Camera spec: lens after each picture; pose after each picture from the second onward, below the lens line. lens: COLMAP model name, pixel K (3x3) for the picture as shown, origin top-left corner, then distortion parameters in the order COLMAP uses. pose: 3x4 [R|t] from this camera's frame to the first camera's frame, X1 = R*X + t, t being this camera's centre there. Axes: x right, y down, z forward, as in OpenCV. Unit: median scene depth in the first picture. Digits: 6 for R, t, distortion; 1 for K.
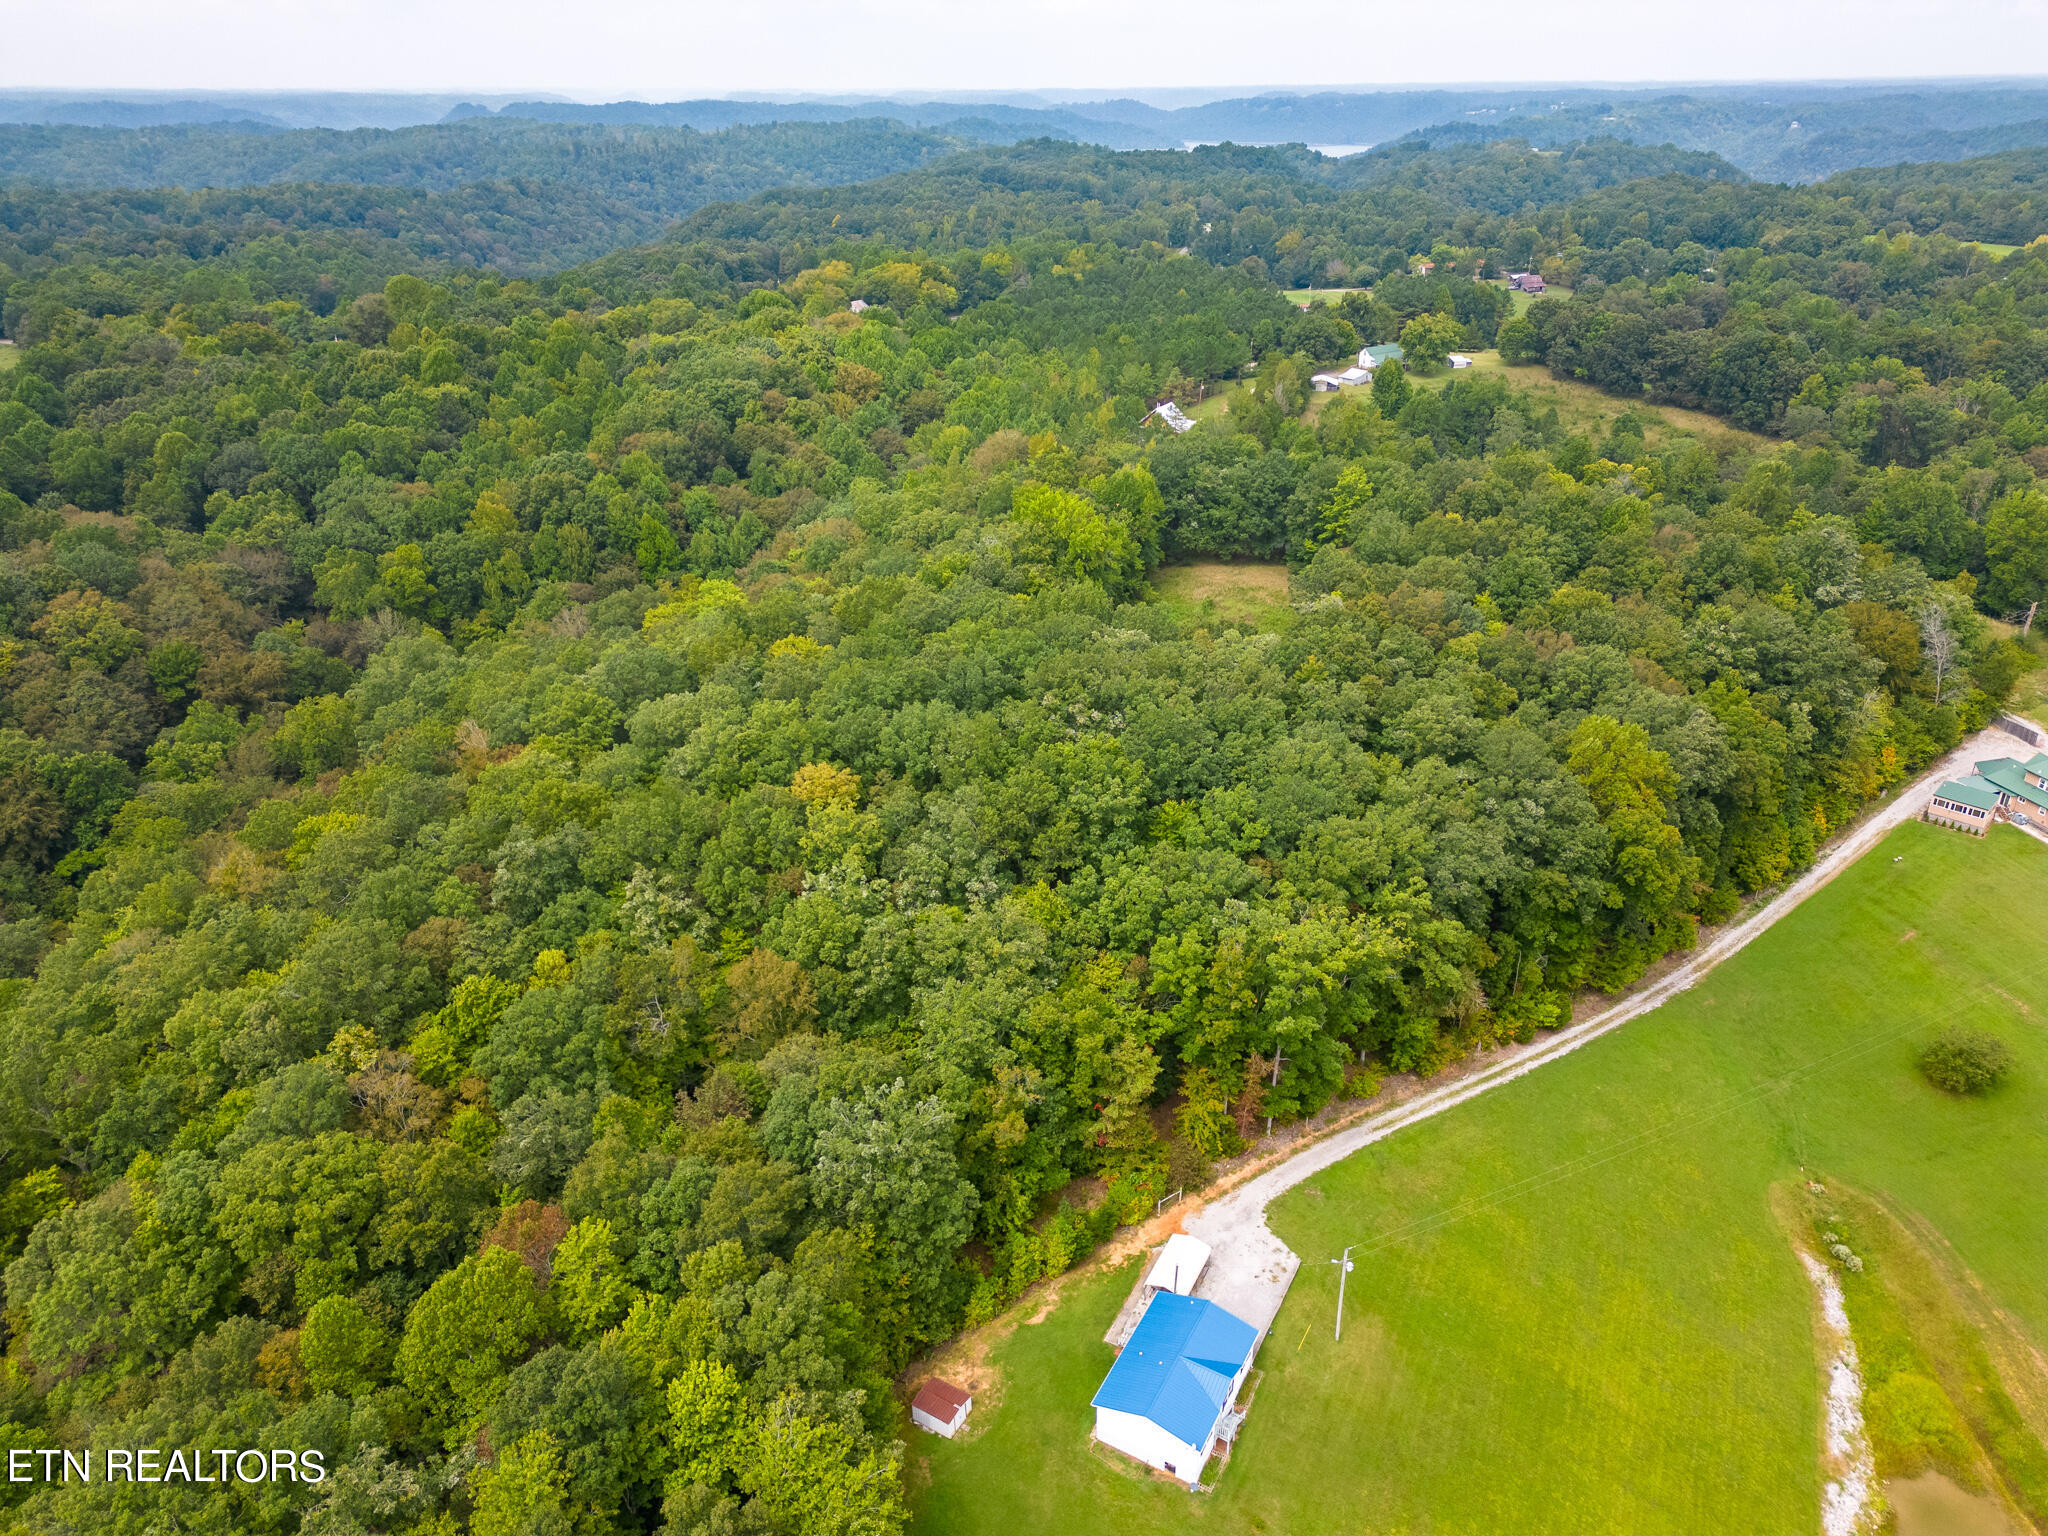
lens RADIAL K [[1438.8, 0, 1024.0], [0, 1438.8, 768.0], [0, 0, 1]] dist [0.096708, -0.109322]
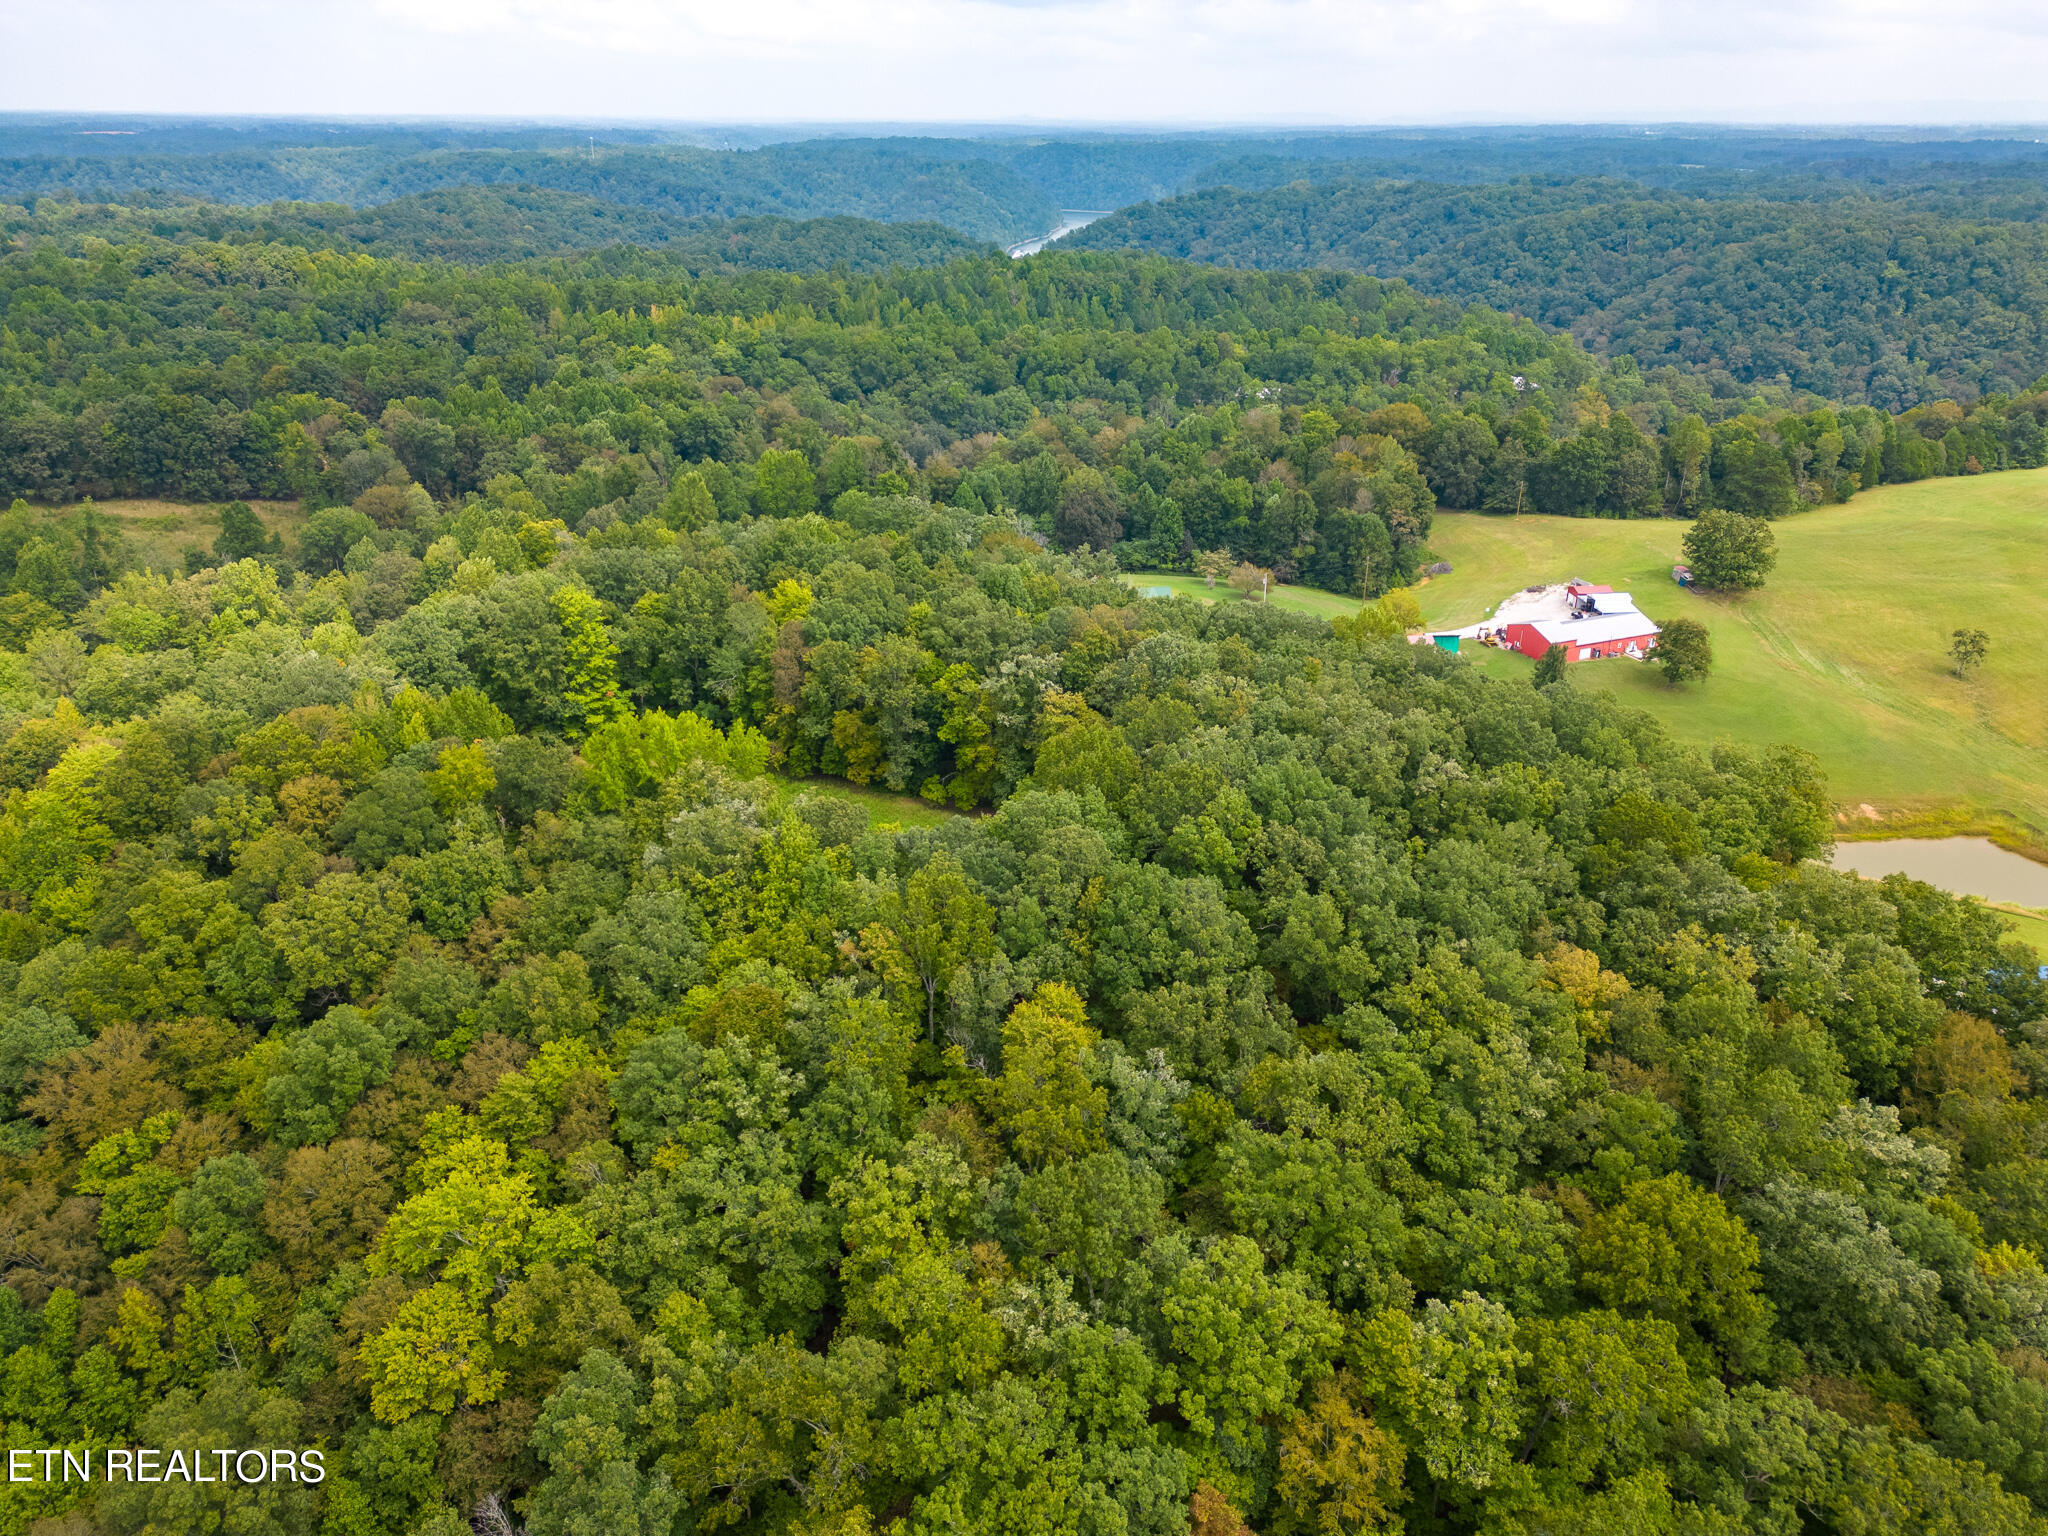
lens RADIAL K [[1421.3, 0, 1053.3], [0, 1421.3, 760.5], [0, 0, 1]] dist [0.028072, -0.020587]
pose [[0.064510, -0.400973, 0.913815, -0.474913], [0.413268, 0.844242, 0.341271, -0.267365], [-0.908322, 0.355635, 0.220172, 0.584790]]
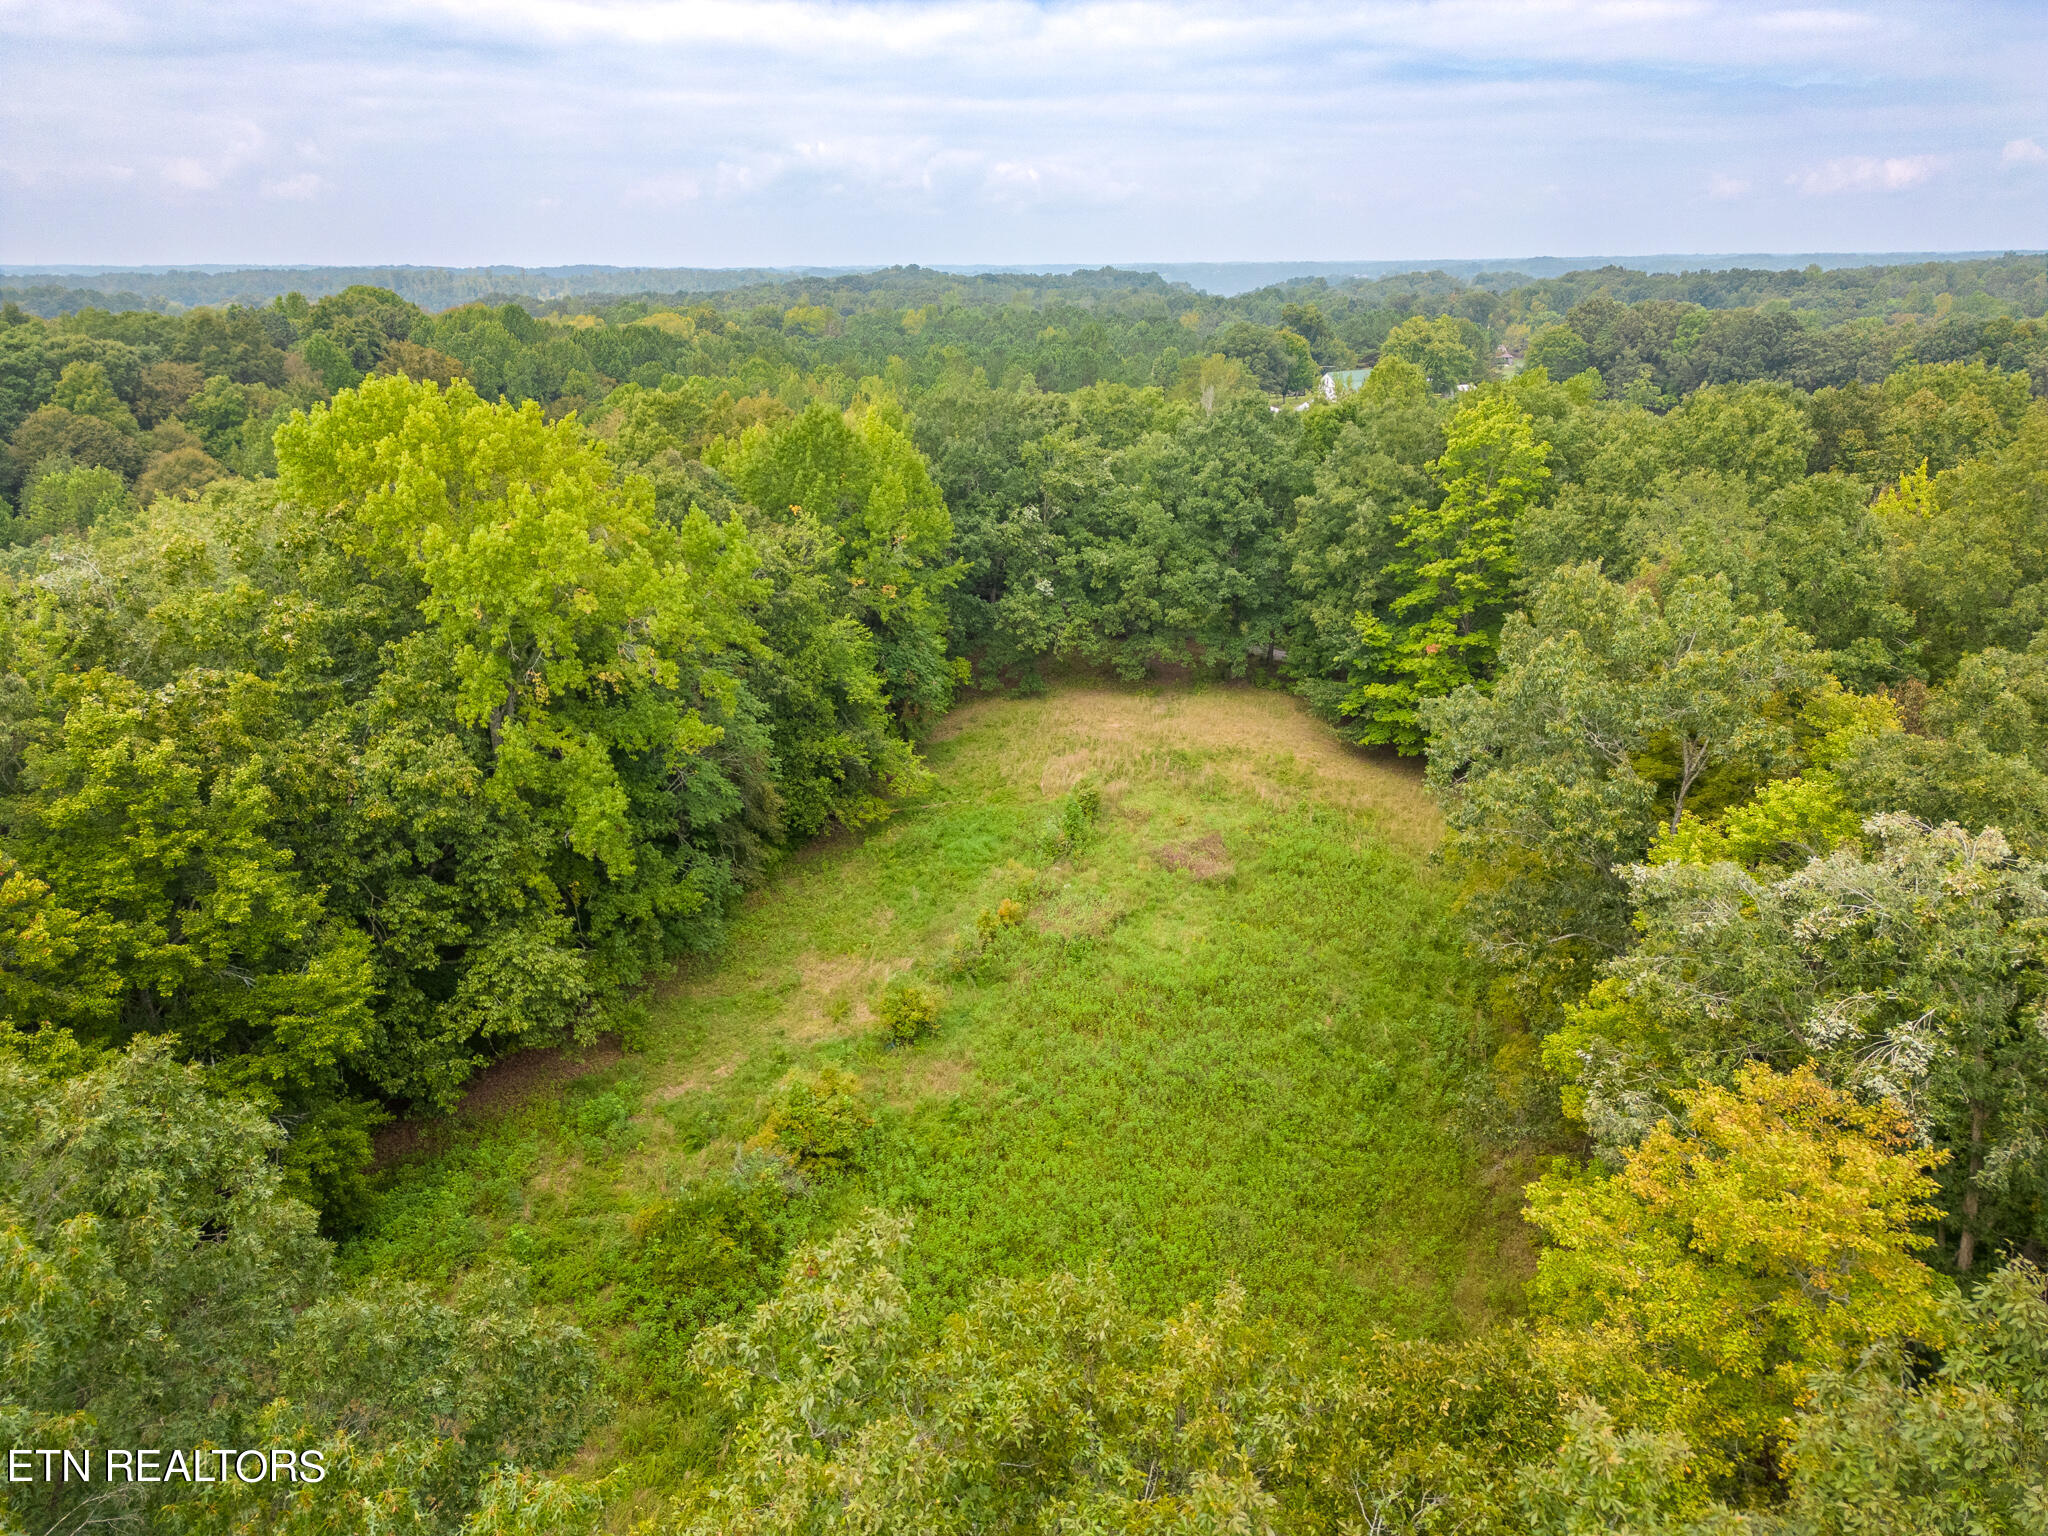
lens RADIAL K [[1424.6, 0, 1009.8], [0, 1424.6, 762.4], [0, 0, 1]] dist [0.065054, -0.060371]
pose [[0.998163, -0.023092, 0.056010, 0.087562], [0.029083, 0.993658, -0.108616, -0.083572], [-0.053147, 0.110046, 0.992505, 0.639610]]
